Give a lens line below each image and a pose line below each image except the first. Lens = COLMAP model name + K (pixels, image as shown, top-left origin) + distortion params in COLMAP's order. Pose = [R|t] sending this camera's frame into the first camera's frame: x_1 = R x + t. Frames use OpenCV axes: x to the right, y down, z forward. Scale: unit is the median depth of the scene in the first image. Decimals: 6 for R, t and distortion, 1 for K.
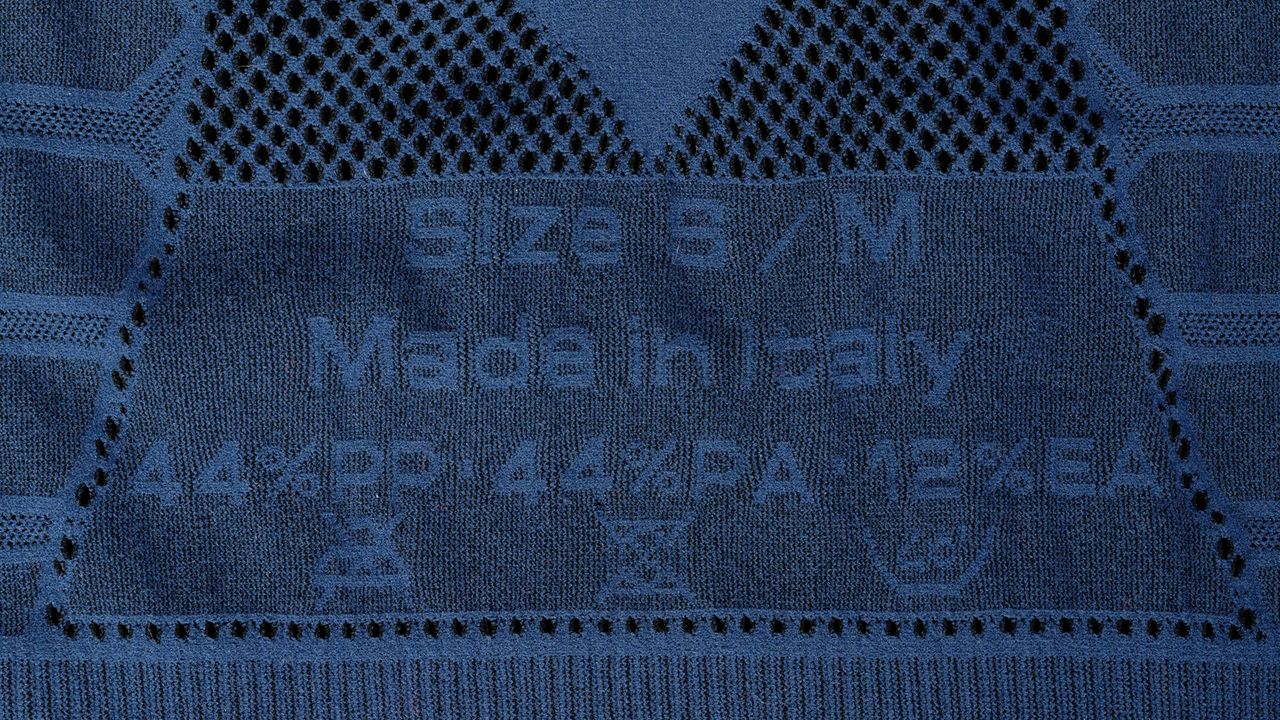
lens RADIAL K [[4030.0, 0, 636.9], [0, 4030.0, 363.3], [0, 0, 1]] dist [-0.123091, 0.000000]
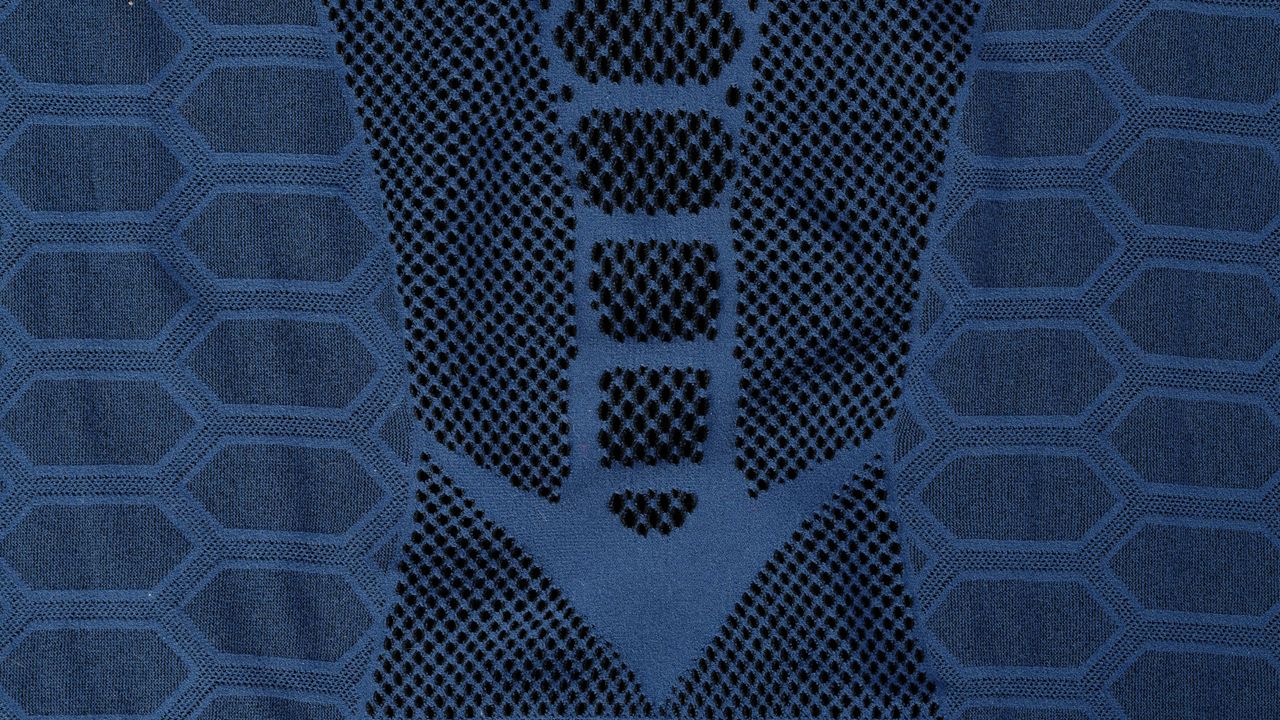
lens RADIAL K [[4030.0, 0, 644.3], [0, 4030.0, 358.8], [0, 0, 1]] dist [-0.123091, 0.000000]
pose [[0.998806, 0.011324, -0.047522, 0.074676], [-0.015463, 0.996031, -0.087650, -0.048539], [0.046341, 0.088280, 0.995017, -0.639080]]
